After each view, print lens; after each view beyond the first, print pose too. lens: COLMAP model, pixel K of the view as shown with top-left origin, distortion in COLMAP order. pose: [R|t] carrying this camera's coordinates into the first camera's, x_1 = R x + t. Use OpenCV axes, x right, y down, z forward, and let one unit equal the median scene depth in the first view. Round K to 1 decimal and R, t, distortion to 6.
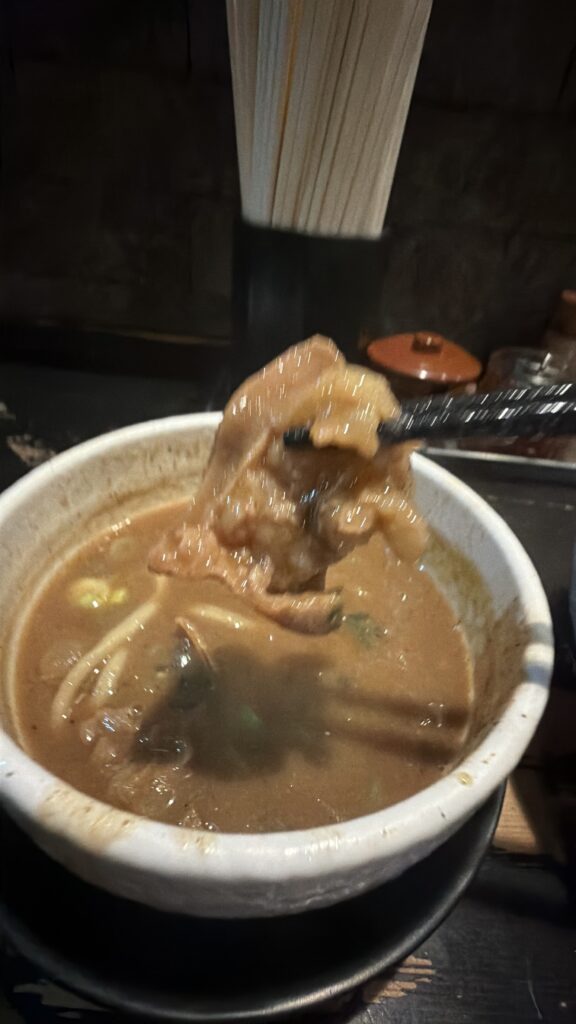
lens RADIAL K [[482.6, 0, 283.3], [0, 482.6, 492.4], [0, 0, 1]] dist [-0.017236, 0.001016]
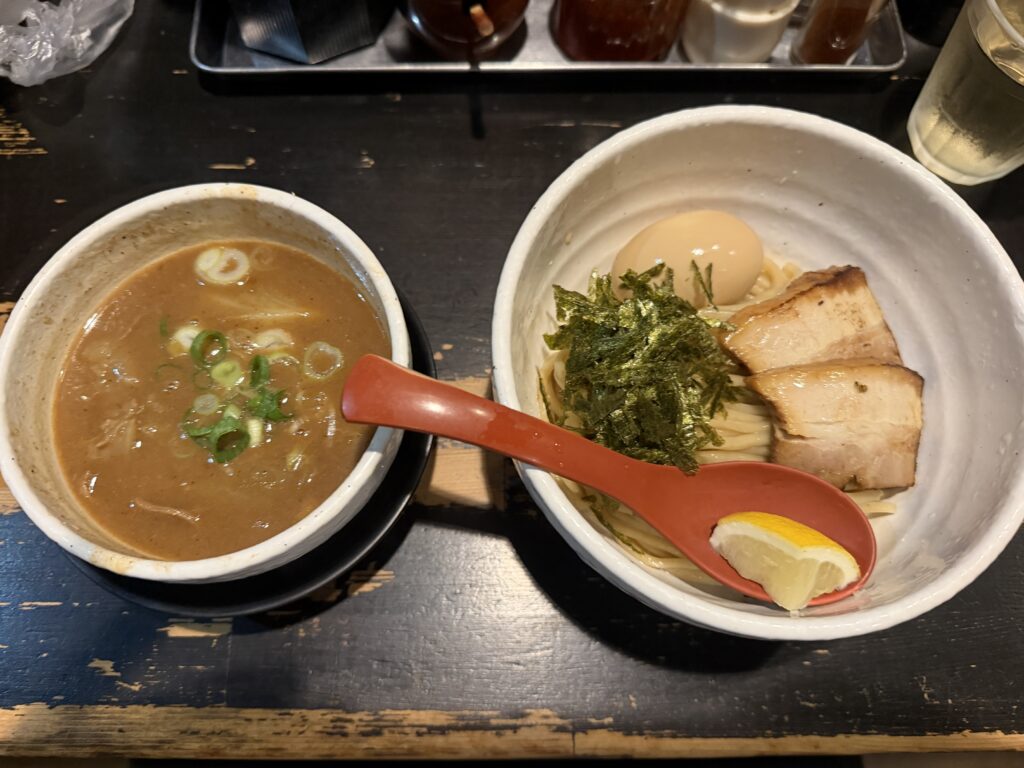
lens RADIAL K [[778.8, 0, 512.0], [0, 778.8, 384.0], [0, 0, 1]] dist [-0.062246, -0.003801]
pose [[0.996315, -0.083493, -0.019626, 0.916966], [0.079503, 0.813180, 0.576556, -1.089272], [-0.032179, -0.575992, 0.816822, -0.840741]]
